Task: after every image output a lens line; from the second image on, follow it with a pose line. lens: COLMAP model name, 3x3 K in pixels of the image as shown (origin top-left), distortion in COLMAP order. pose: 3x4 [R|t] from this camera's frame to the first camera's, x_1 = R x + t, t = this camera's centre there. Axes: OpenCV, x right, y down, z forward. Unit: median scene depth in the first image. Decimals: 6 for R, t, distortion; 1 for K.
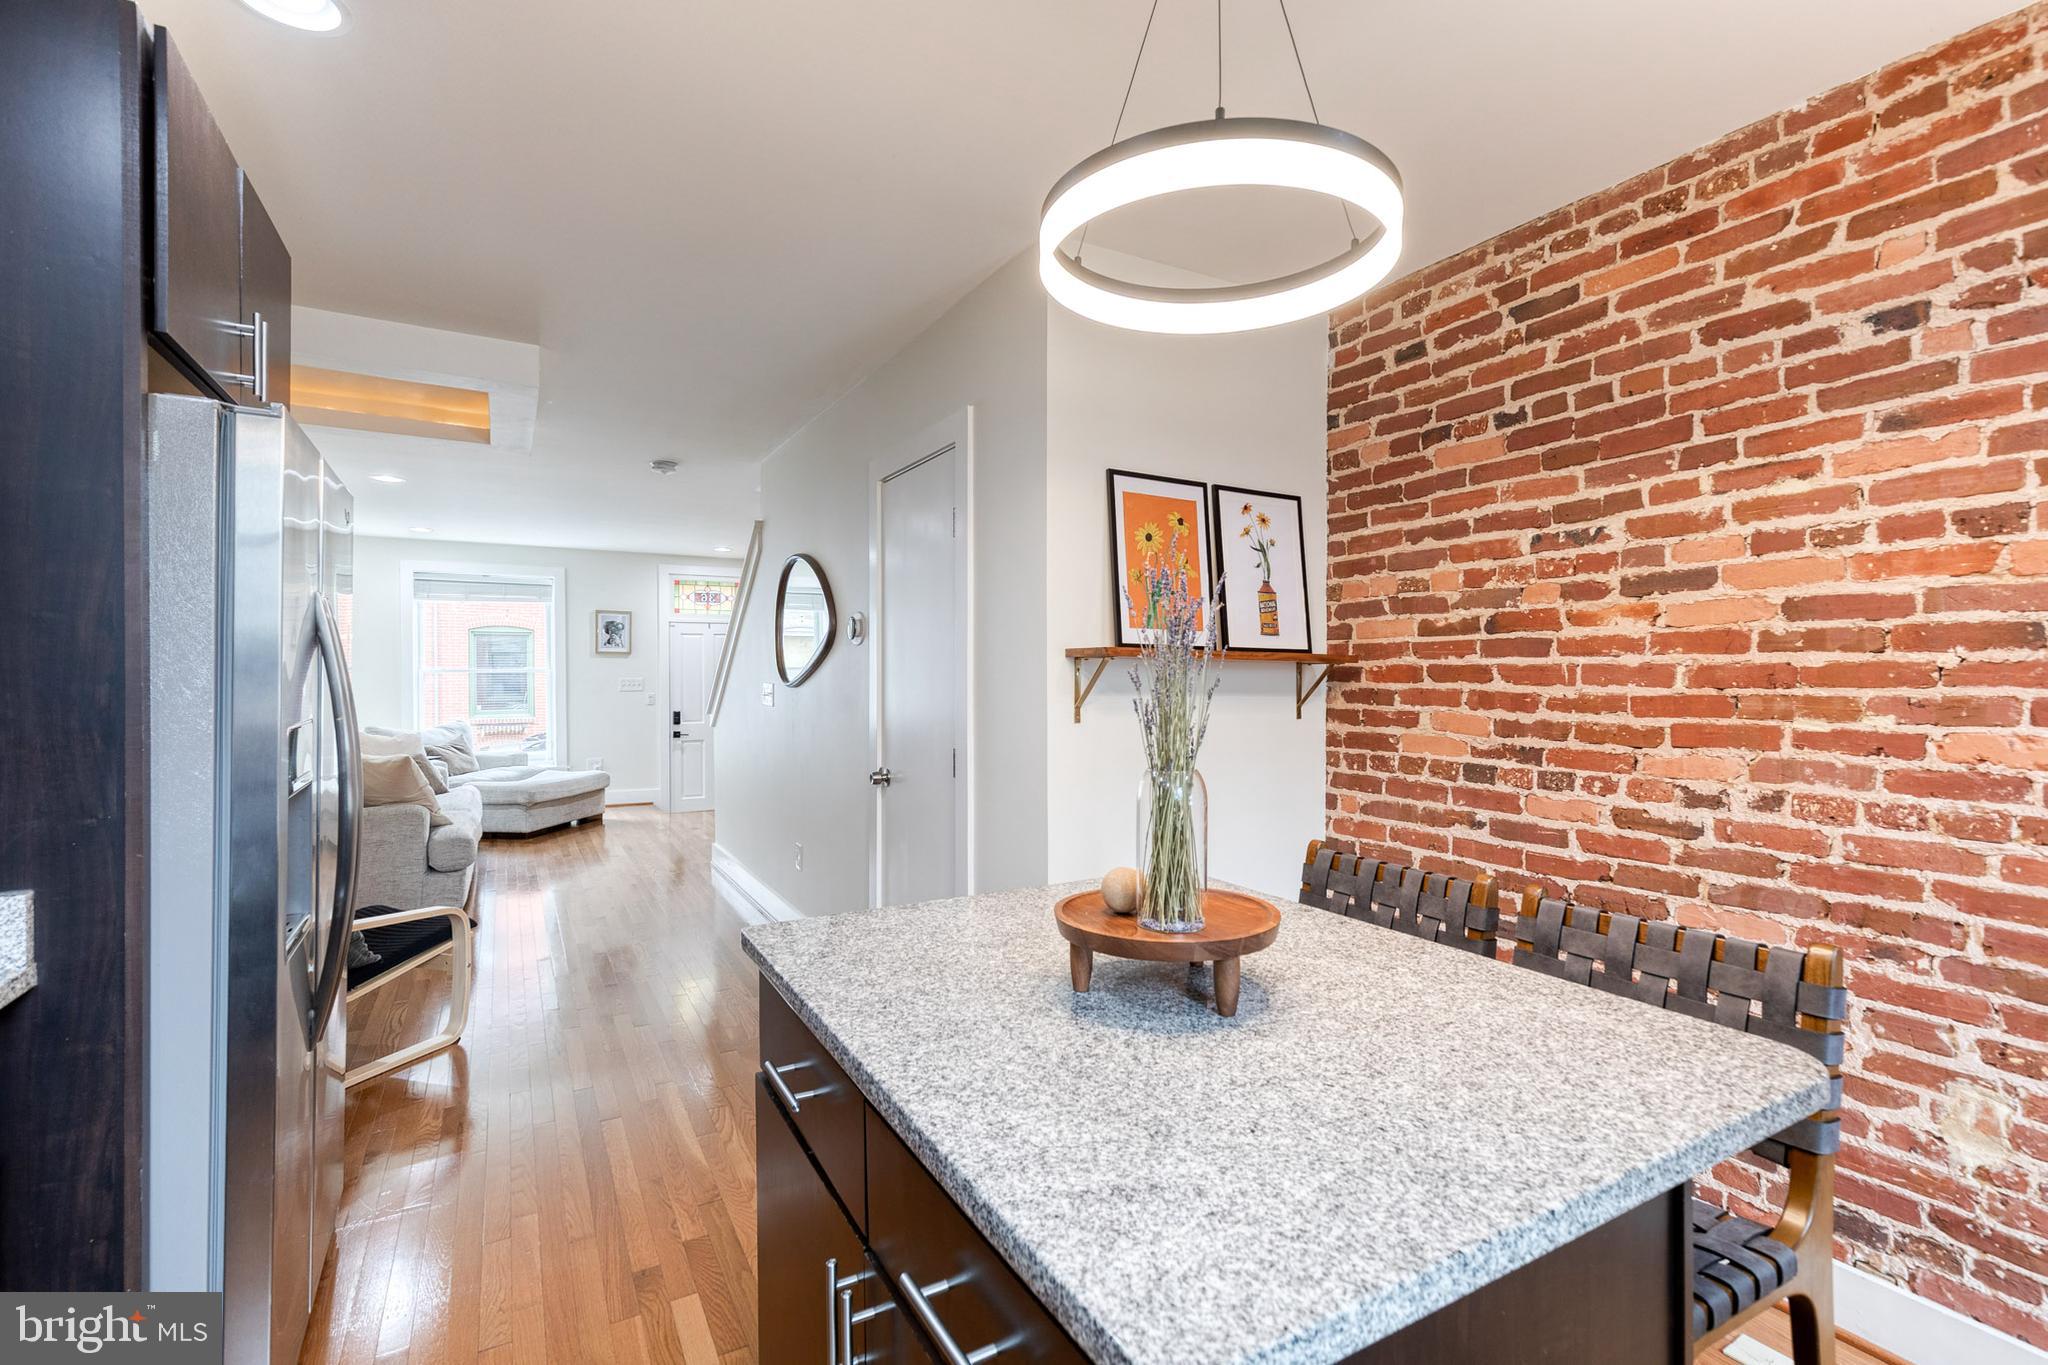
lens RADIAL K [[934.7, 0, 1058.8], [0, 934.7, 674.8], [0, 0, 1]] dist [0.002891, -0.000729]
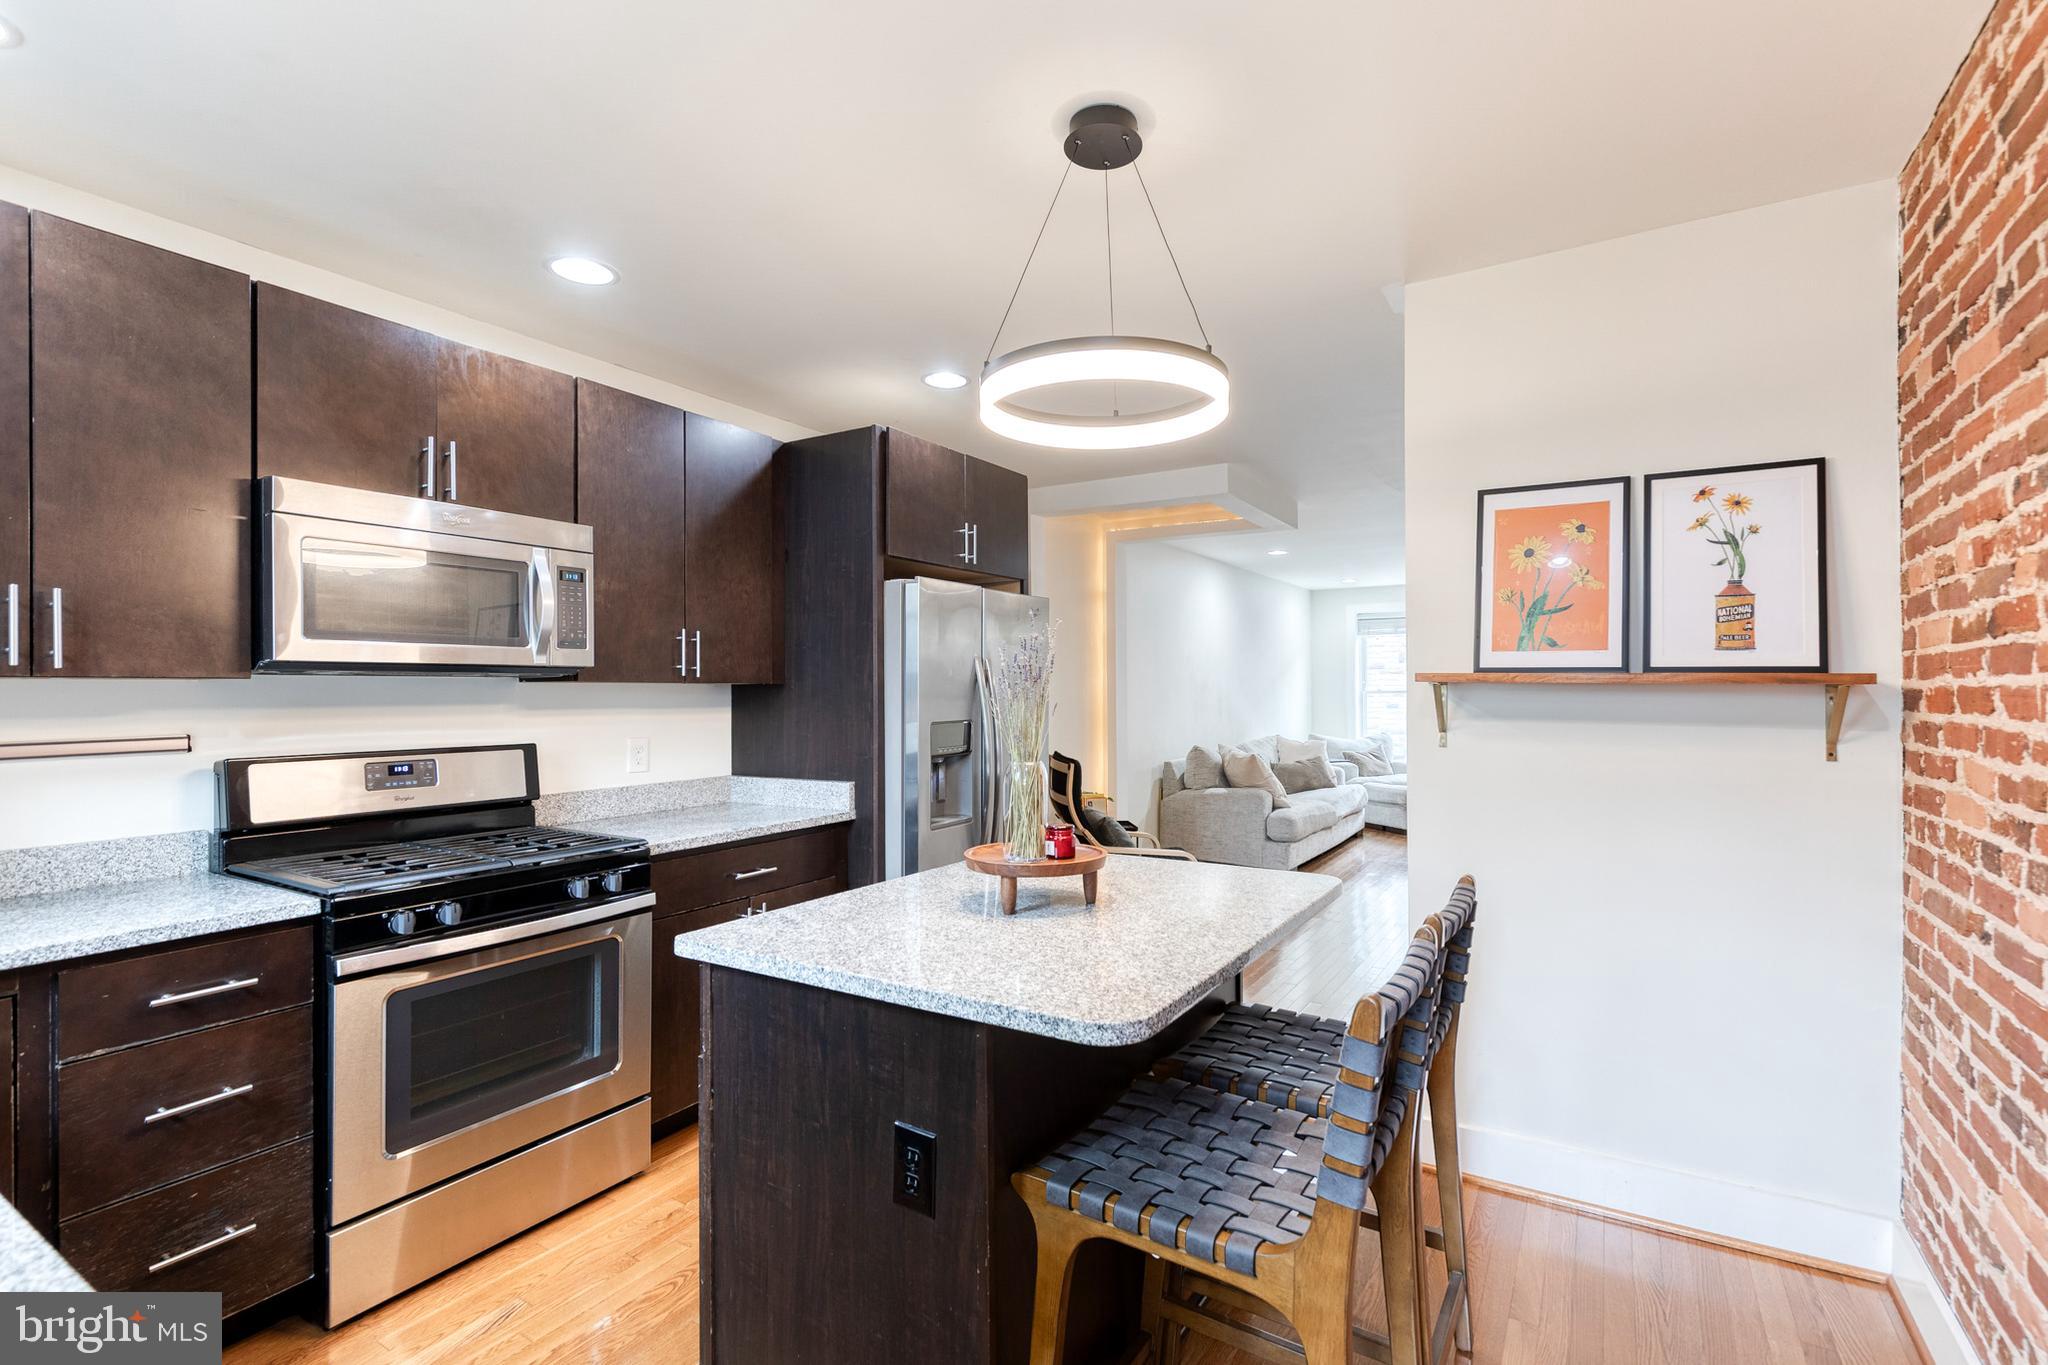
lens RADIAL K [[934.7, 0, 1037.6], [0, 934.7, 692.1], [0, 0, 1]] dist [0.002891, -0.000729]
pose [[0.462001, -0.000905, -0.886879, 0.375454], [-0.000296, 0.999999, -0.001175, -0.003502], [0.886880, 0.000806, 0.462000, 0.069684]]
